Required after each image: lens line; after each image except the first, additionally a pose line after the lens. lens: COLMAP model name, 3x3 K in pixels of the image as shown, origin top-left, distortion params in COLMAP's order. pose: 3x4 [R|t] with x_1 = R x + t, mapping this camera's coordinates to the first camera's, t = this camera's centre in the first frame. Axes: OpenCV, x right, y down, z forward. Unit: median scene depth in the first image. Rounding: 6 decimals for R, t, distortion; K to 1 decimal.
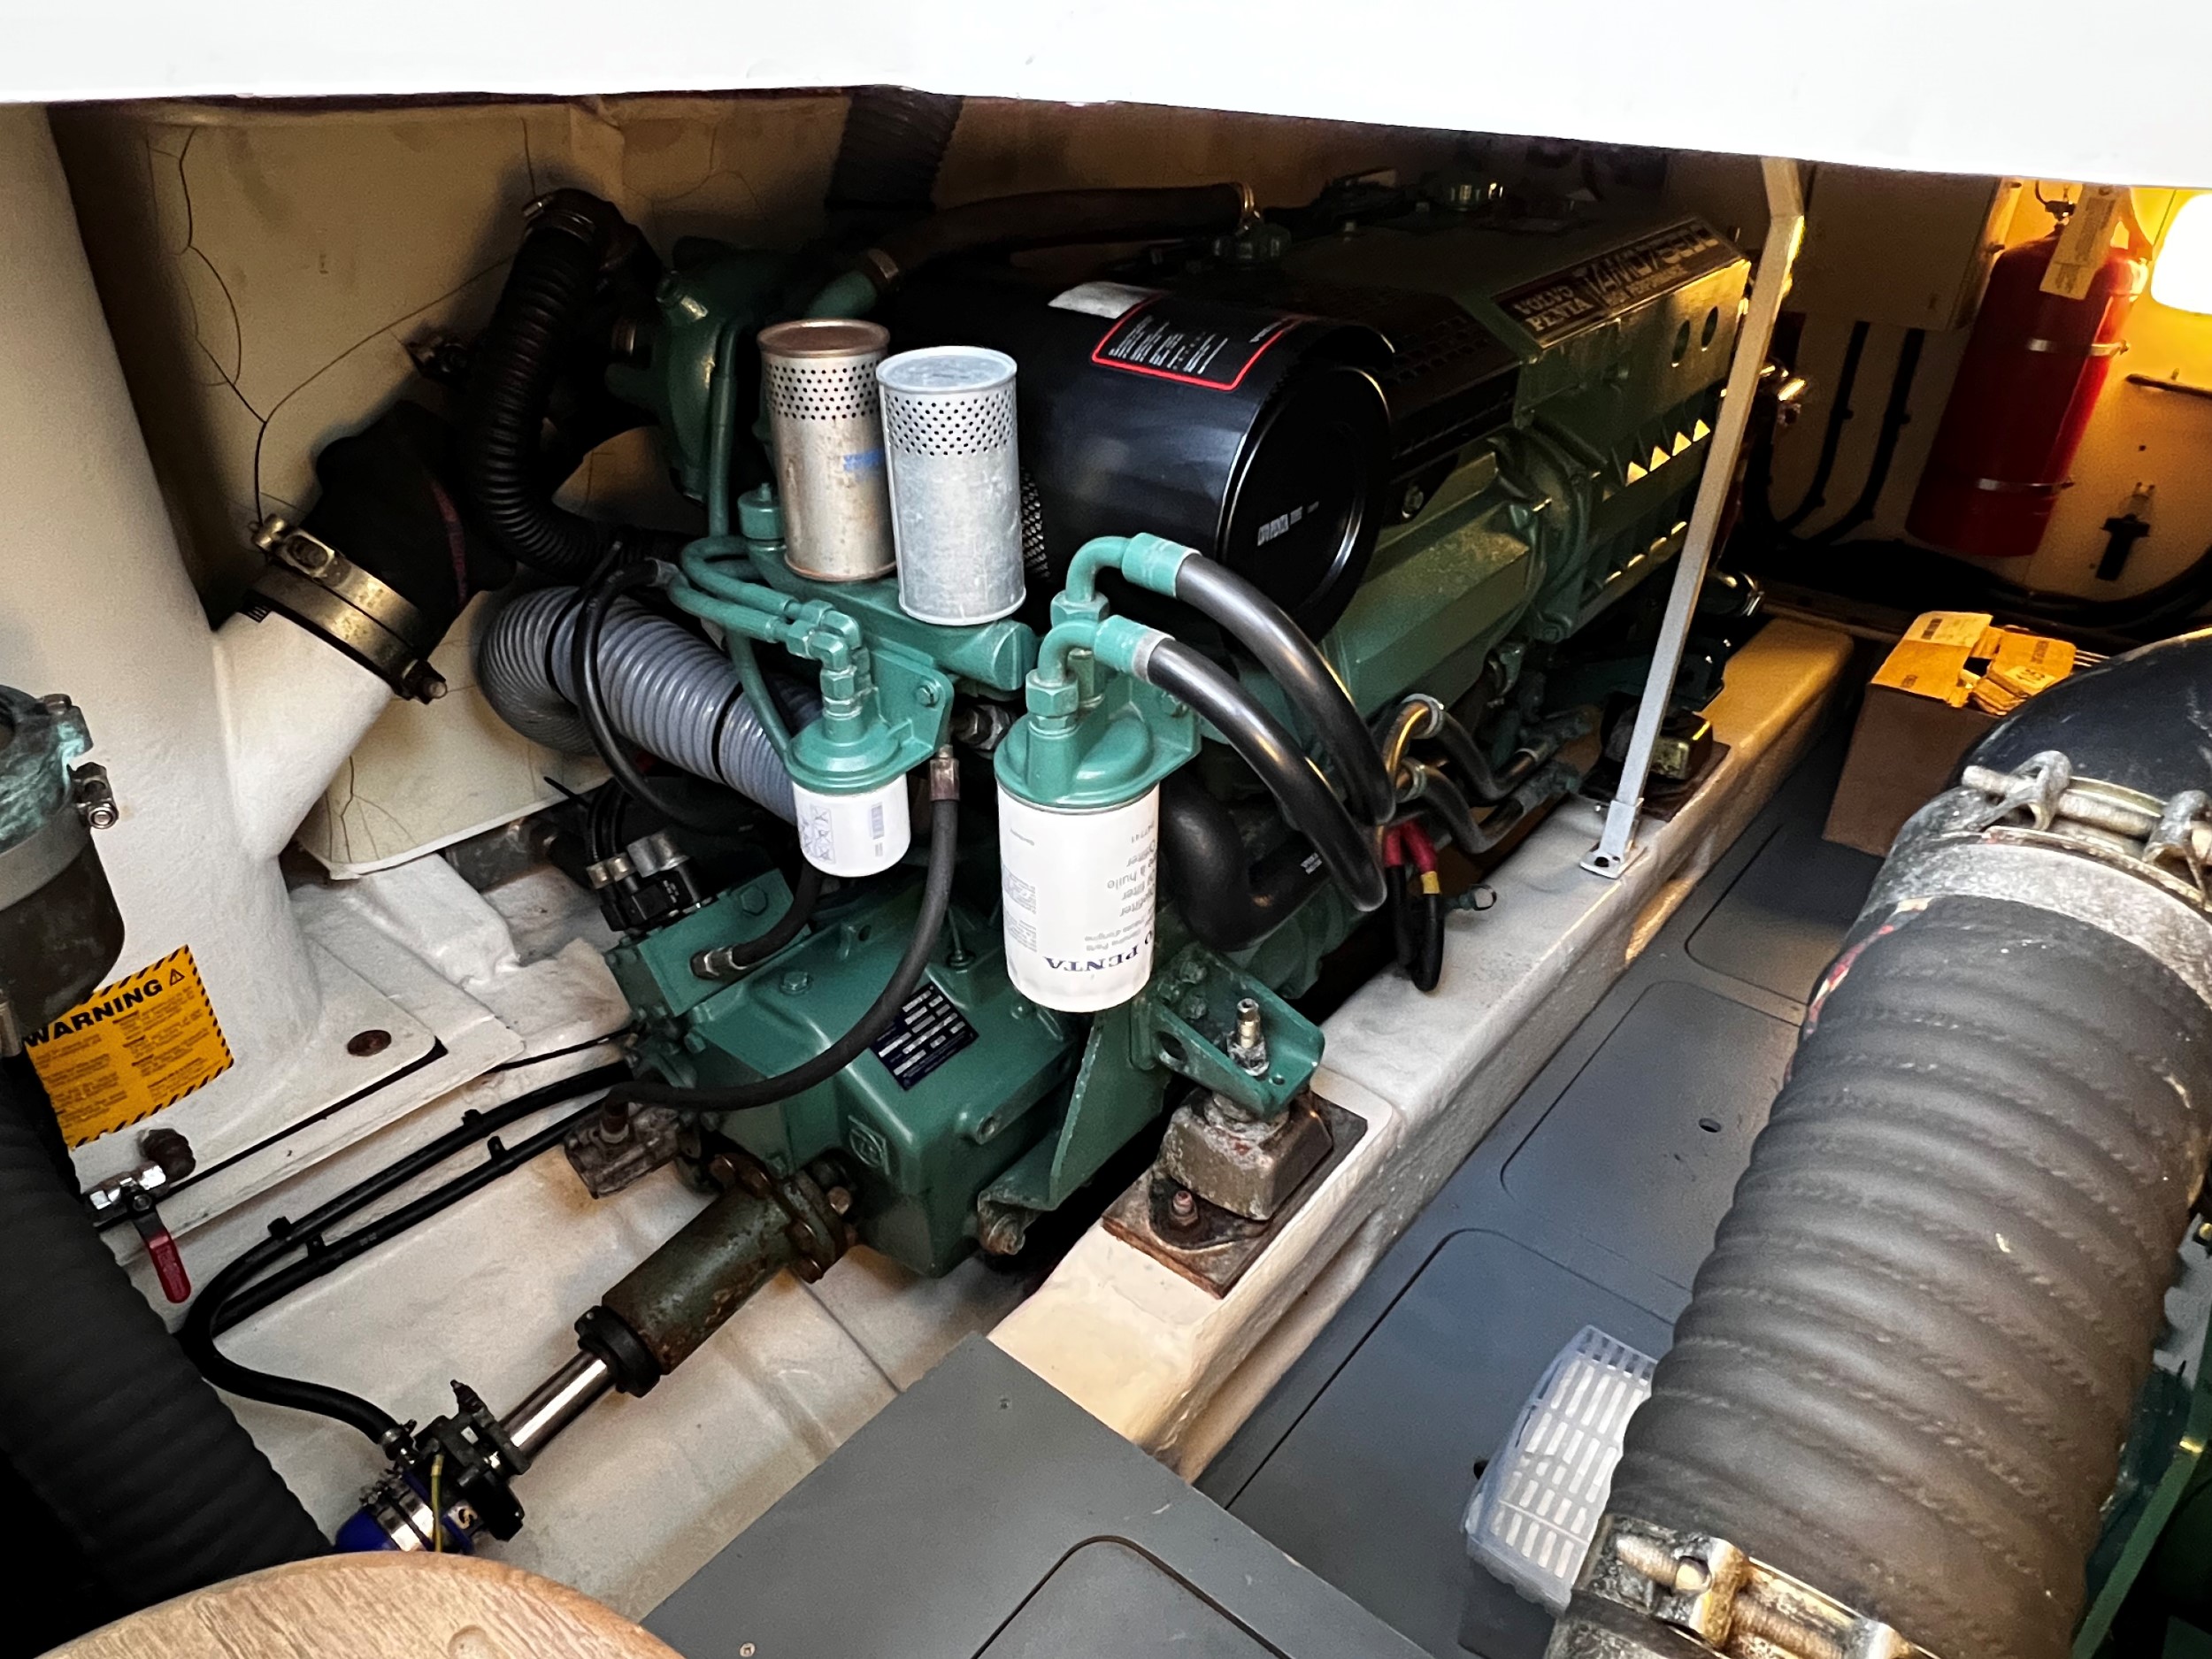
lens RADIAL K [[1395.7, 0, 1101.0], [0, 1395.7, 833.5], [0, 0, 1]] dist [-0.000261, -0.001140]
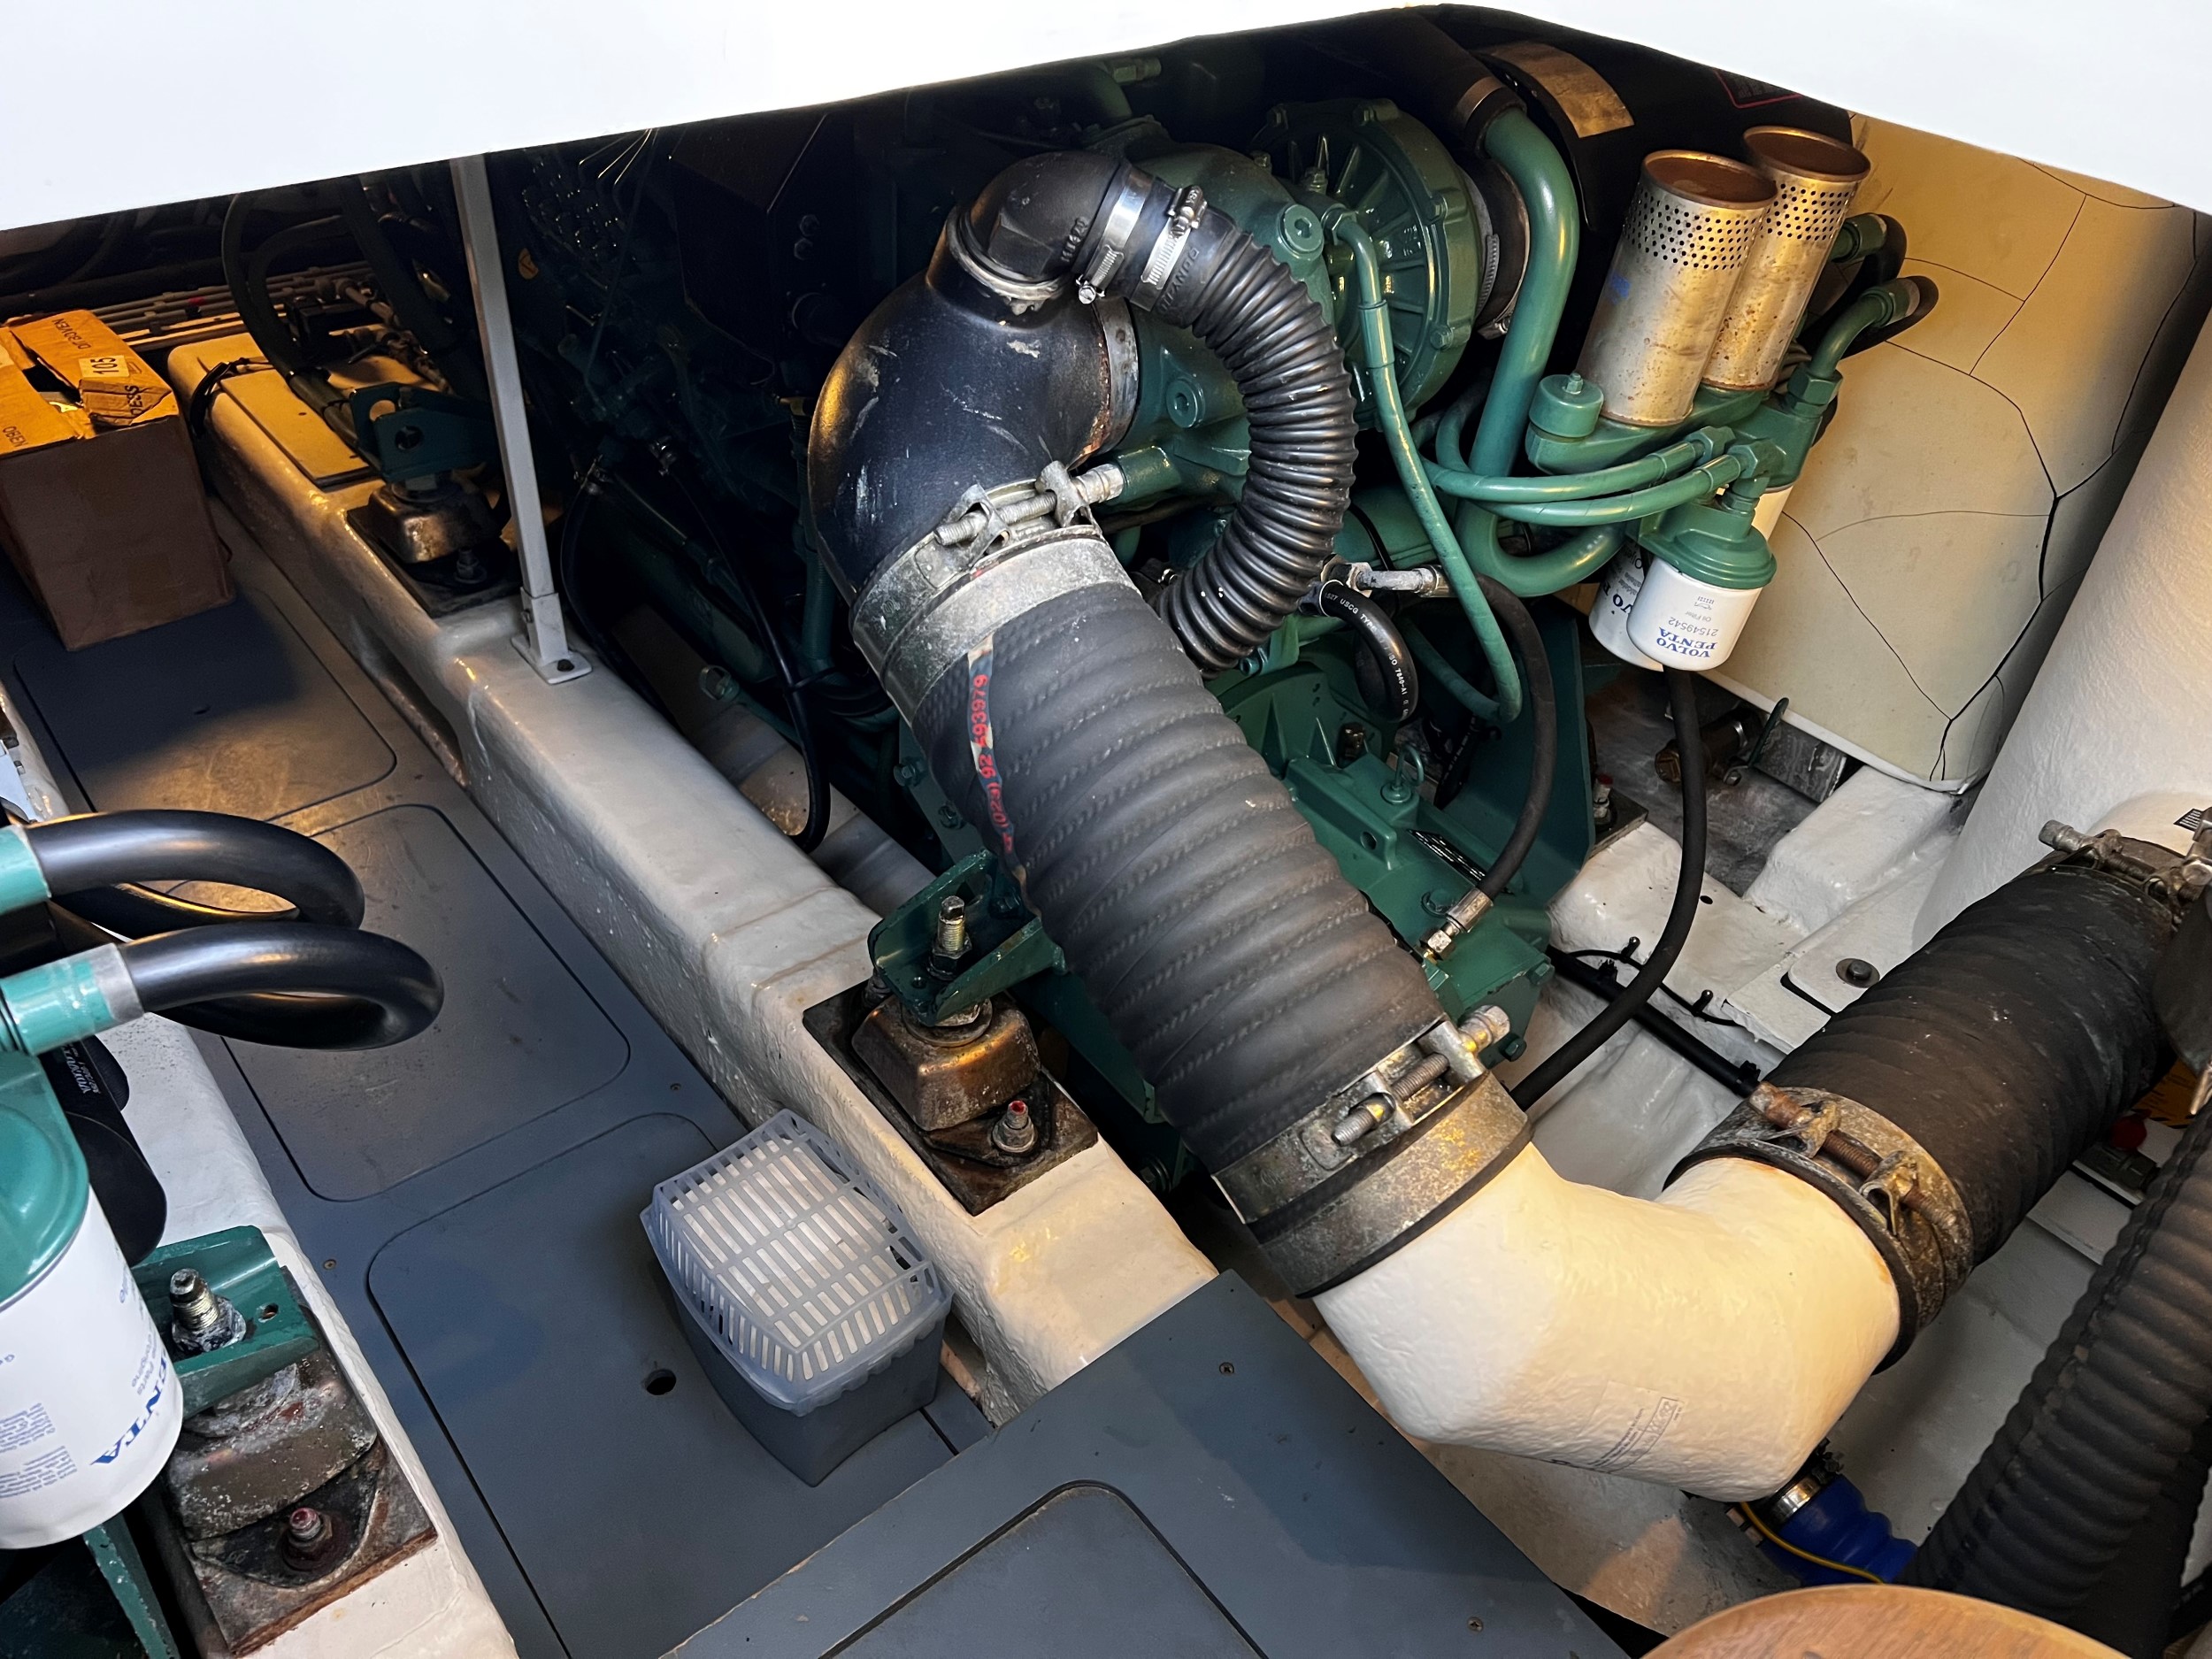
lens RADIAL K [[1669.3, 0, 1094.7], [0, 1669.3, 829.6], [0, 0, 1]] dist [0.059671, -0.068585]
pose [[0.212142, -0.626623, 0.749893, -0.291357], [0.453675, 0.742807, 0.492358, -0.254950], [-0.865549, 0.235758, 0.441863, 0.165748]]
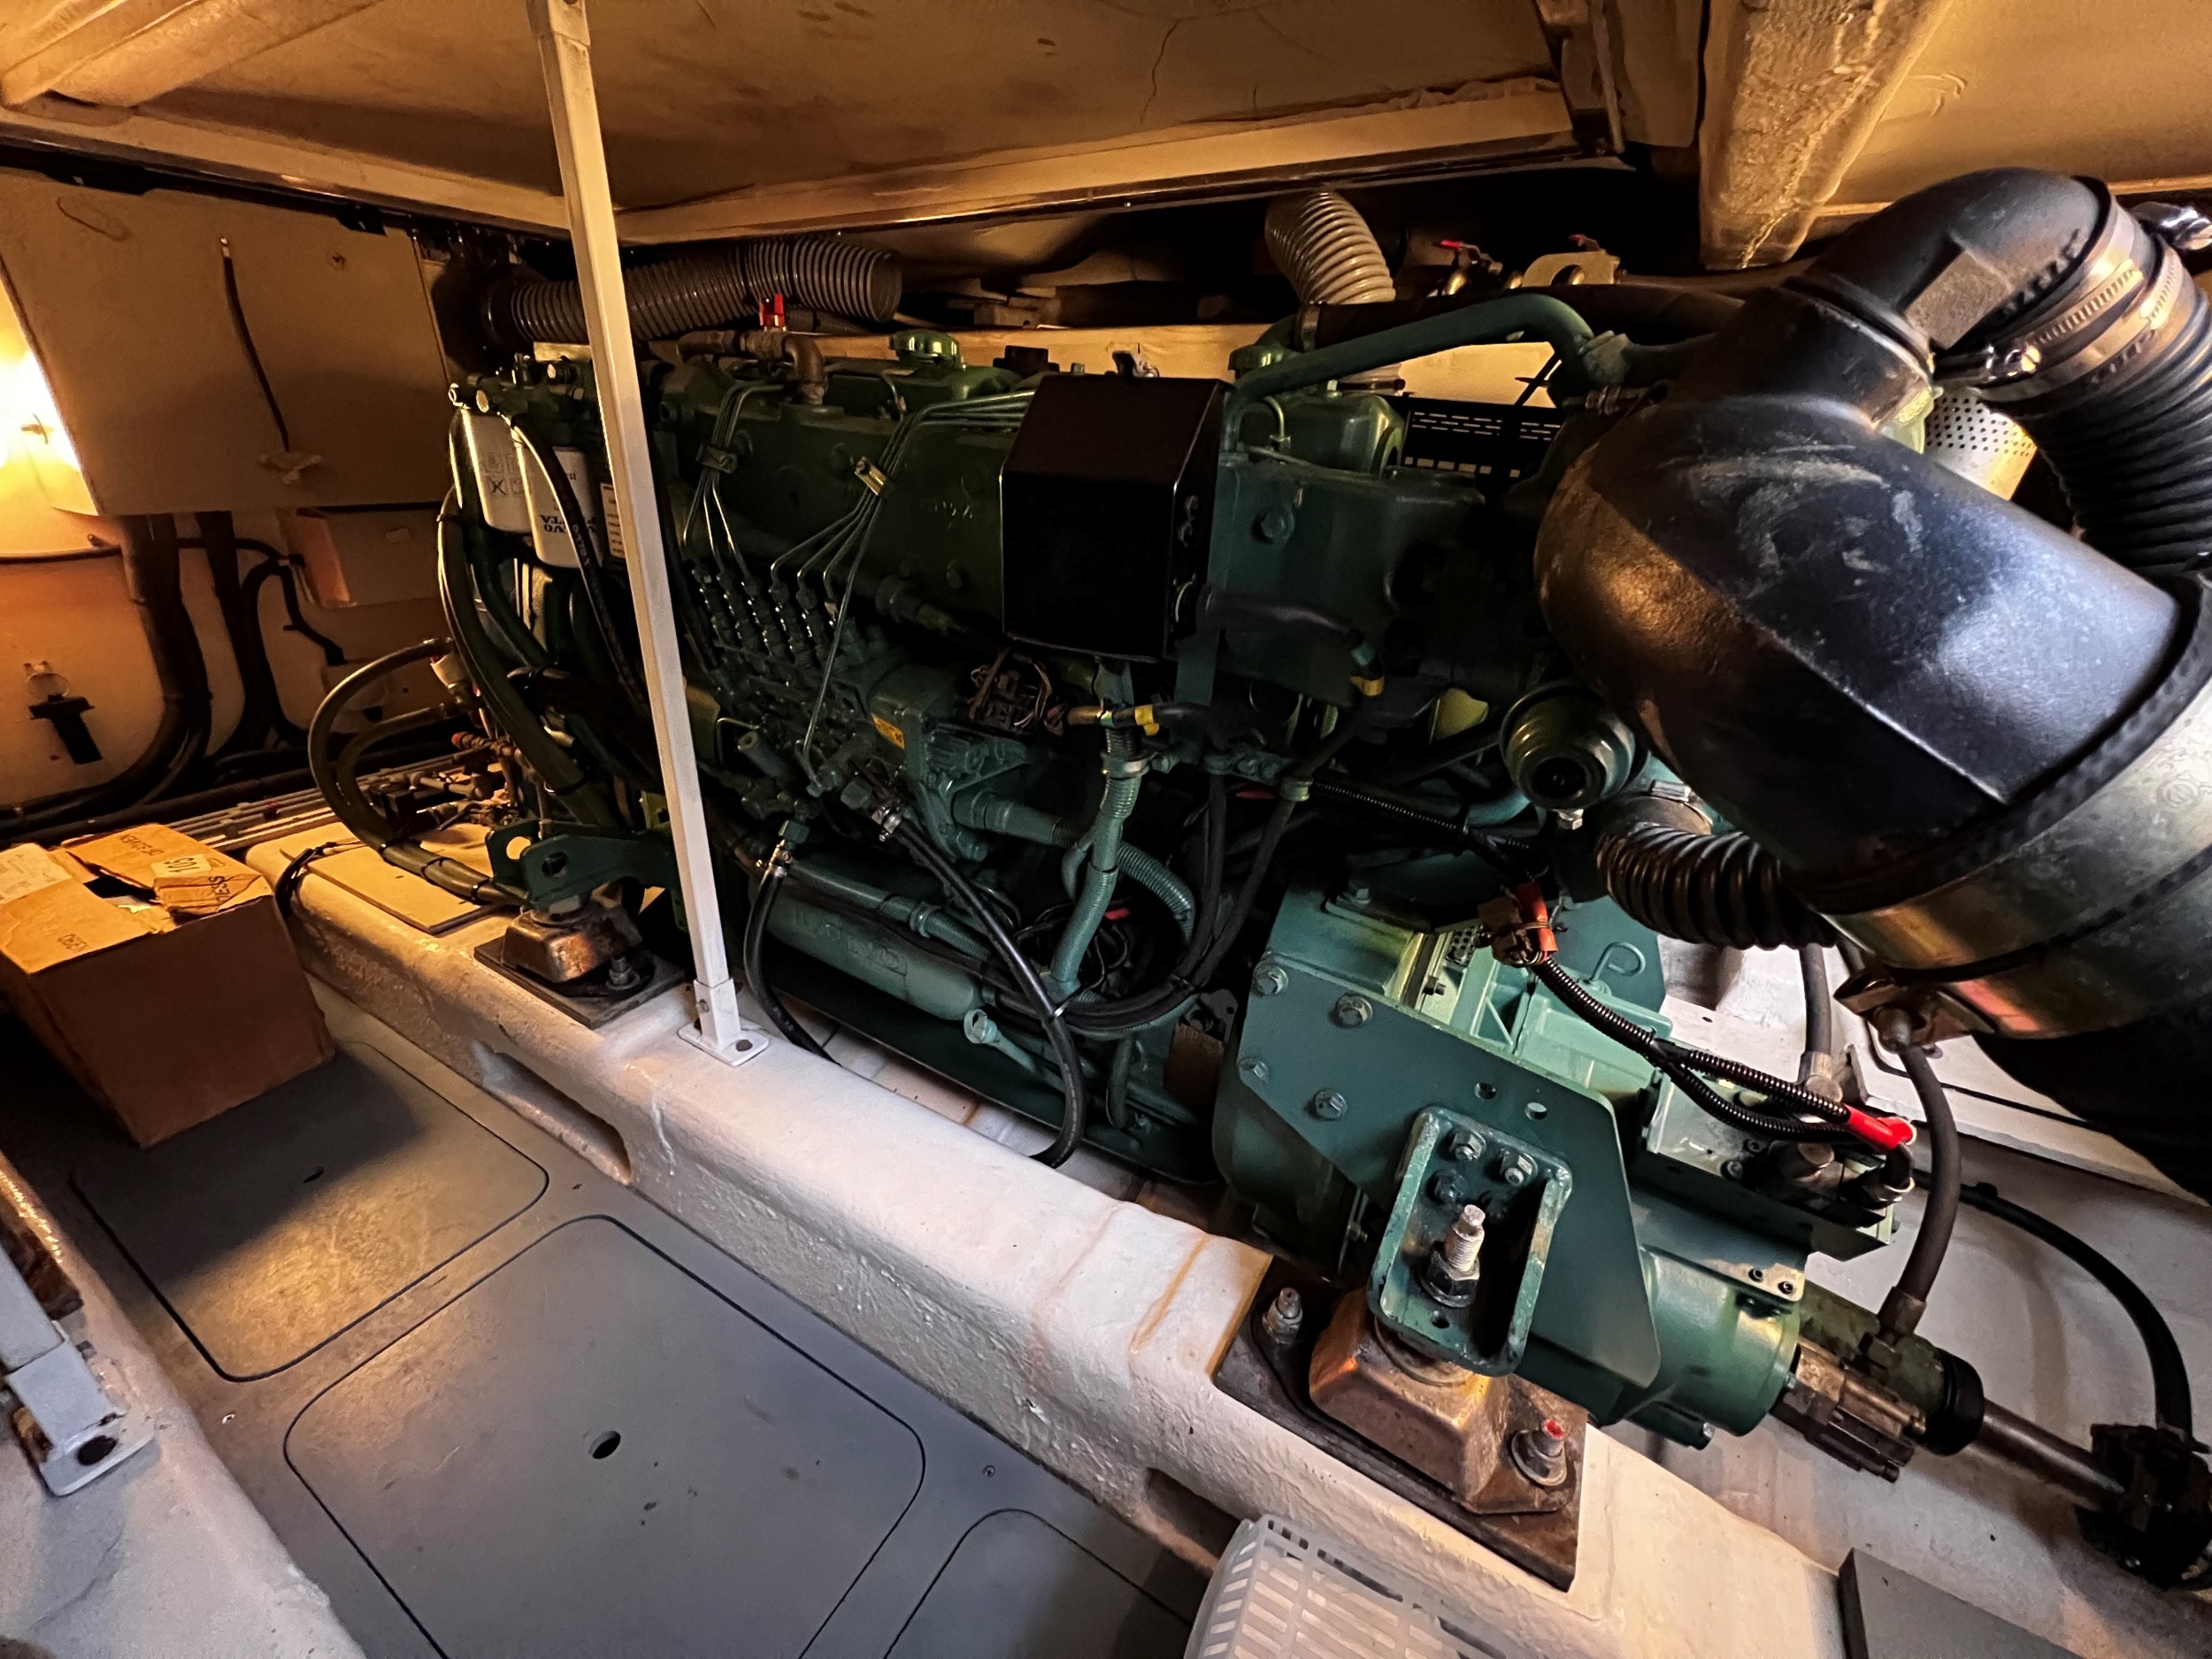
lens RADIAL K [[883.3, 0, 1115.3], [0, 883.3, 823.3], [0, 0, 1]] dist [-0.003244, -0.000129]
pose [[-0.147538, -0.441531, 0.885033, 0.153478], [0.459825, 0.761619, 0.456616, -0.216254], [-0.875667, 0.474328, 0.090659, 0.753982]]
